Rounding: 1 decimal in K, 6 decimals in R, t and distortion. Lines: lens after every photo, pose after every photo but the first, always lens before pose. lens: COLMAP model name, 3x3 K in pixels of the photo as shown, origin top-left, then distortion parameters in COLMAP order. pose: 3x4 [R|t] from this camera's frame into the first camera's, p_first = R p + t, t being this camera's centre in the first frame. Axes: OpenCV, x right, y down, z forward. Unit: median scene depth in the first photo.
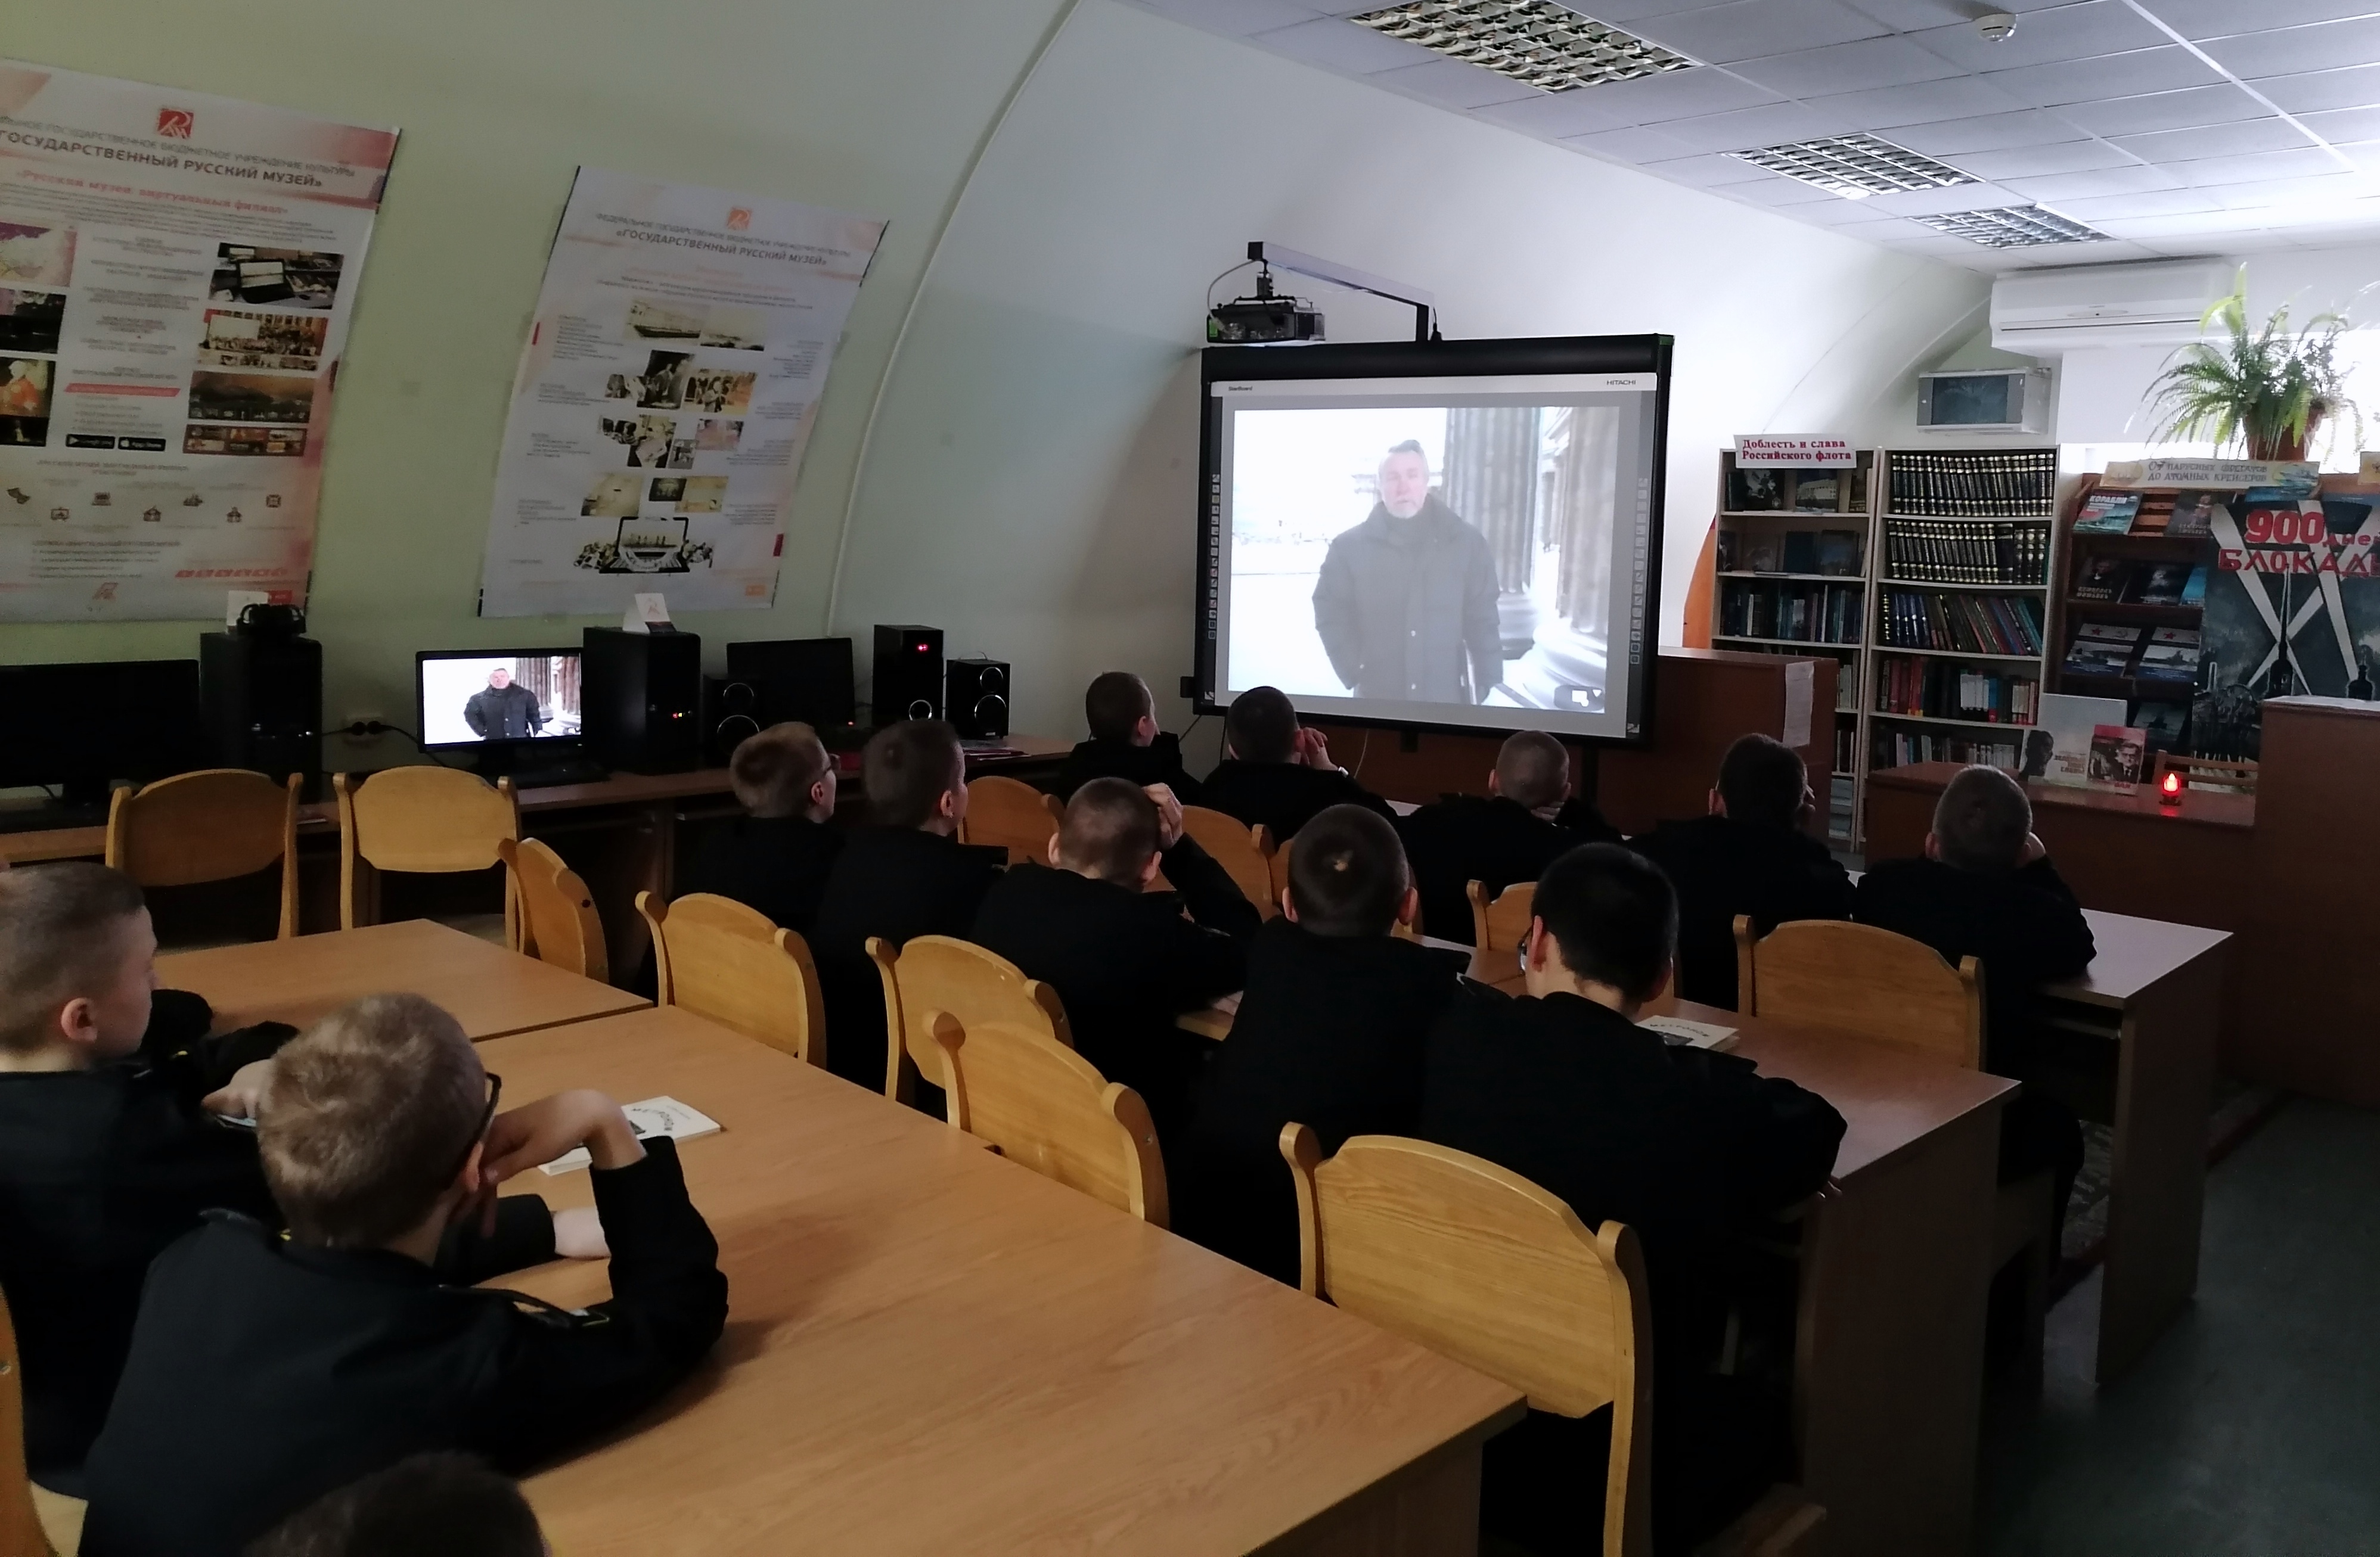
lens RADIAL K [[1769.2, 0, 1200.2], [0, 1769.2, 659.6], [0, 0, 1]] dist [0.091747, -0.048535]
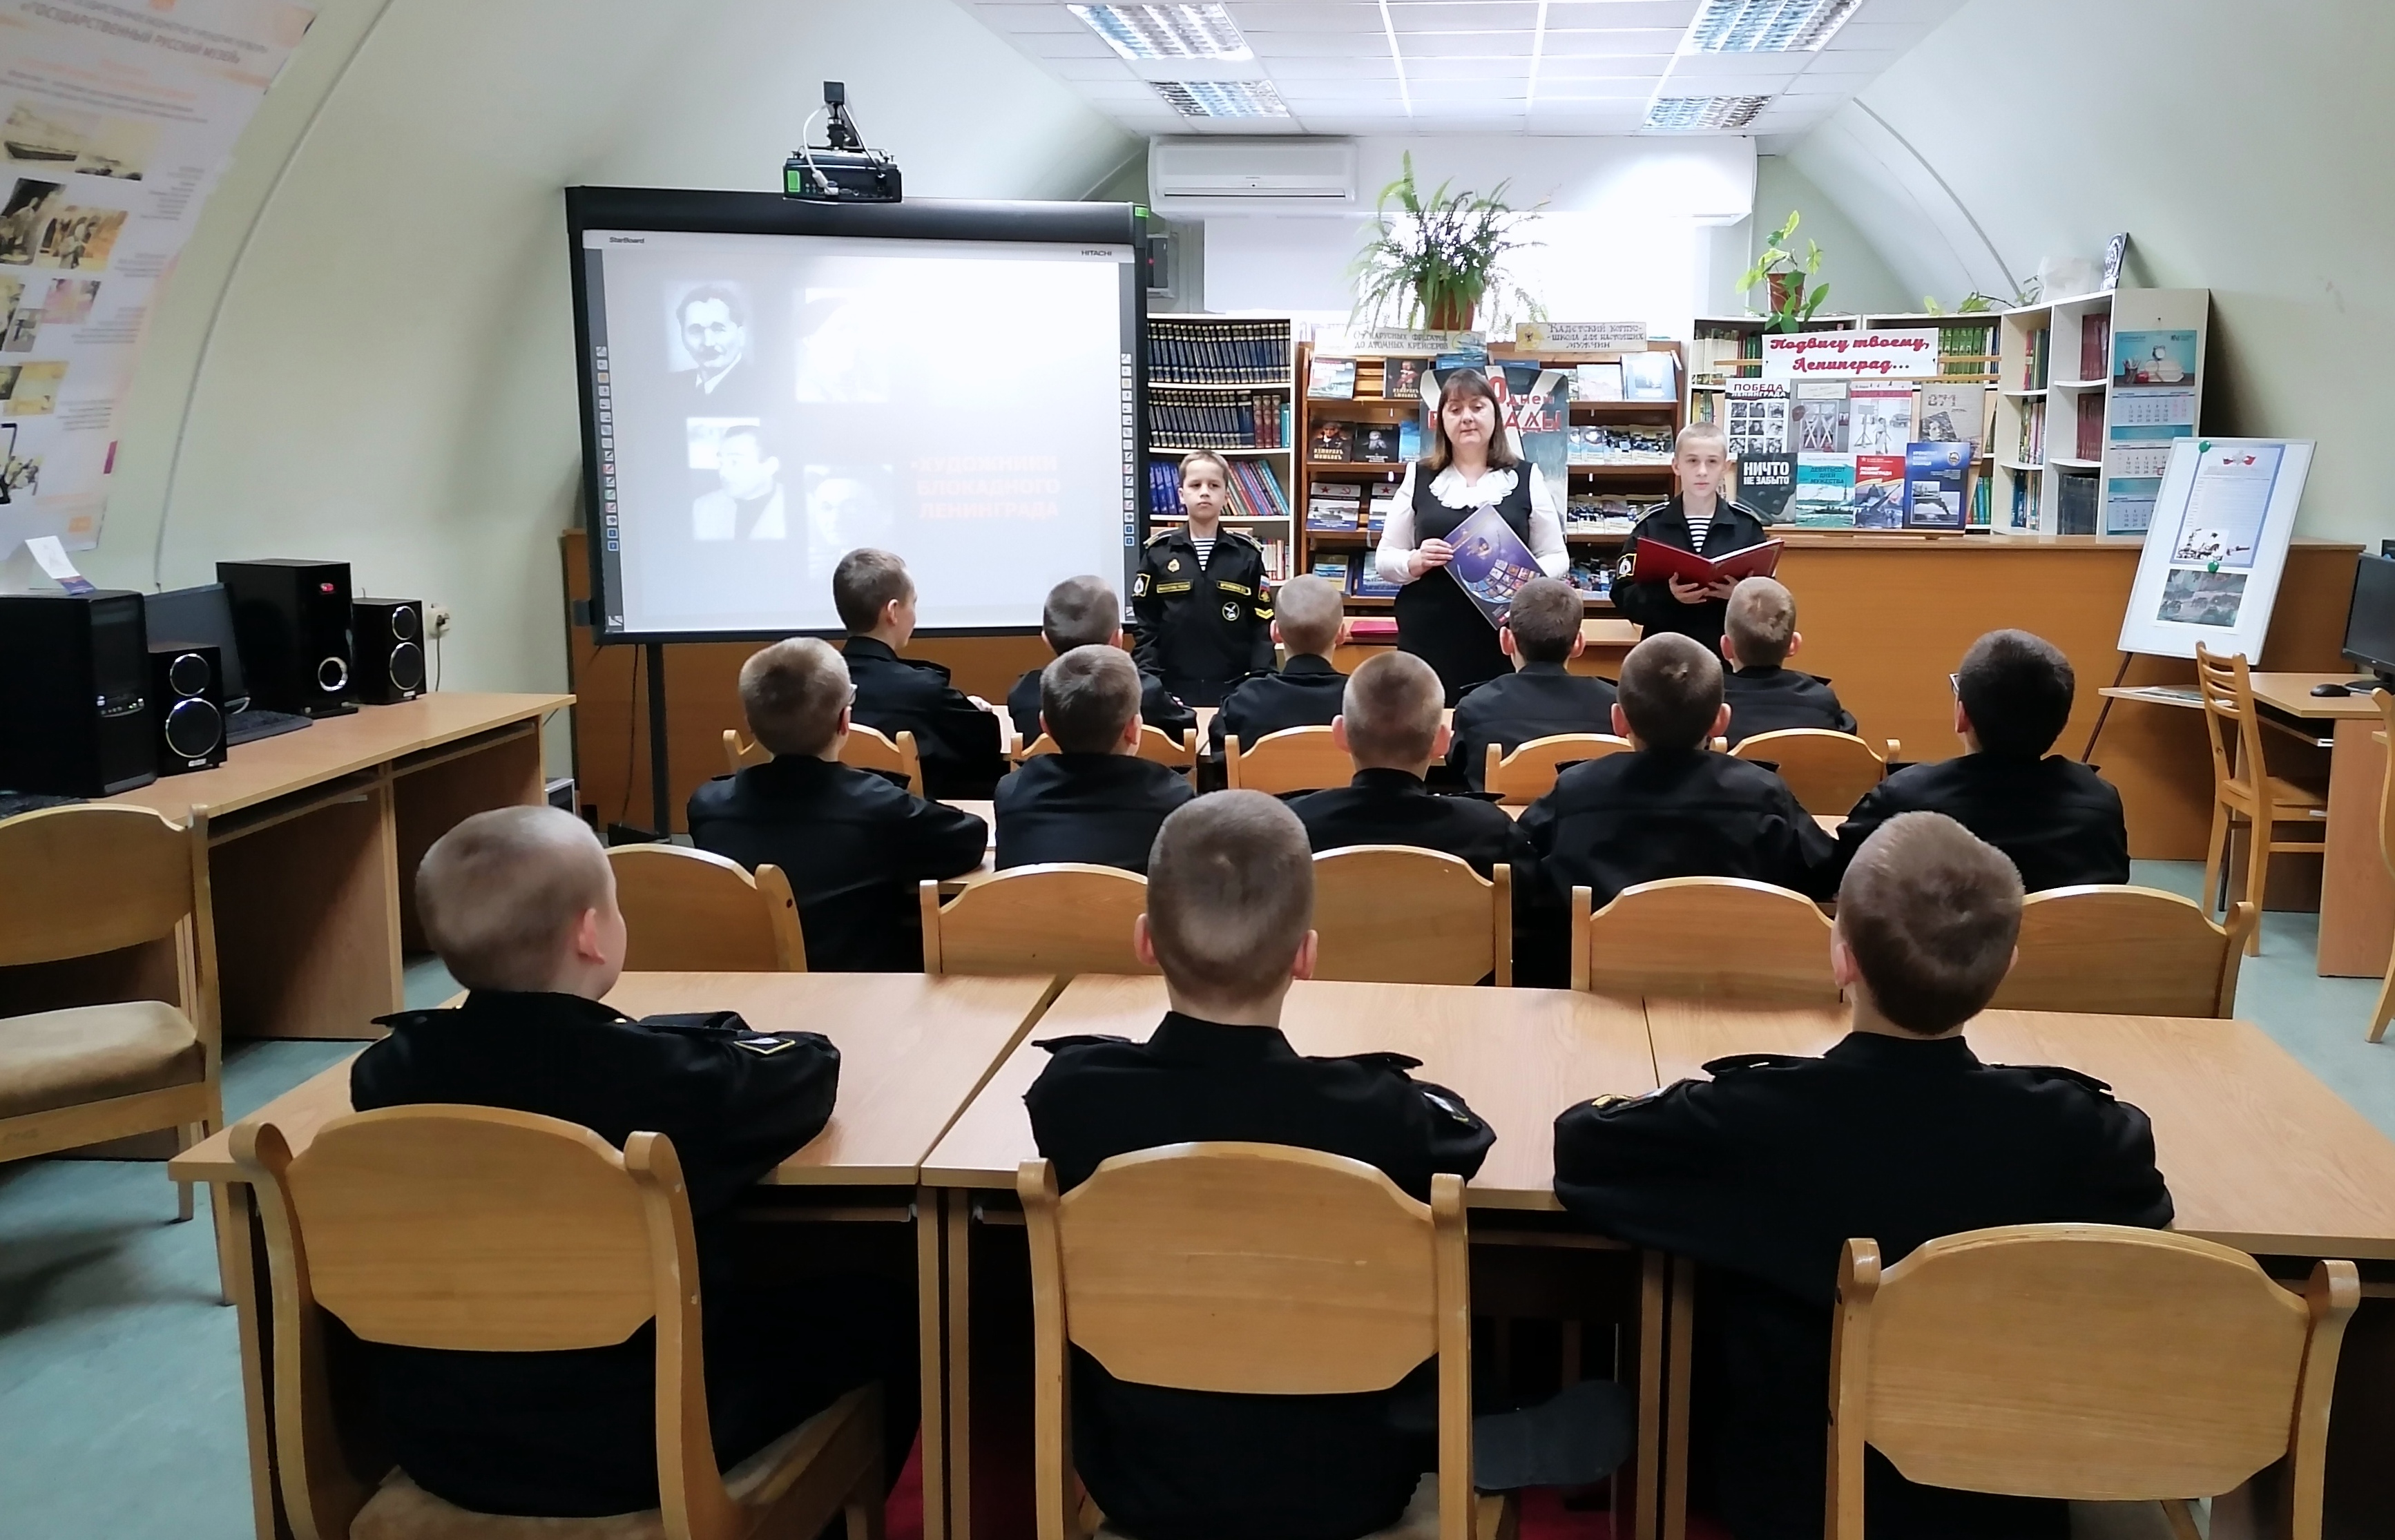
lens RADIAL K [[2058.7, 0, 1341.8], [0, 2058.7, 698.2], [0, 0, 1]] dist [0.072035, -0.009029]
pose [[0.774682, -0.115915, 0.621636, -0.415829], [0.068395, 0.992648, 0.099863, -0.021344], [-0.628641, -0.034845, 0.776914, 0.046898]]
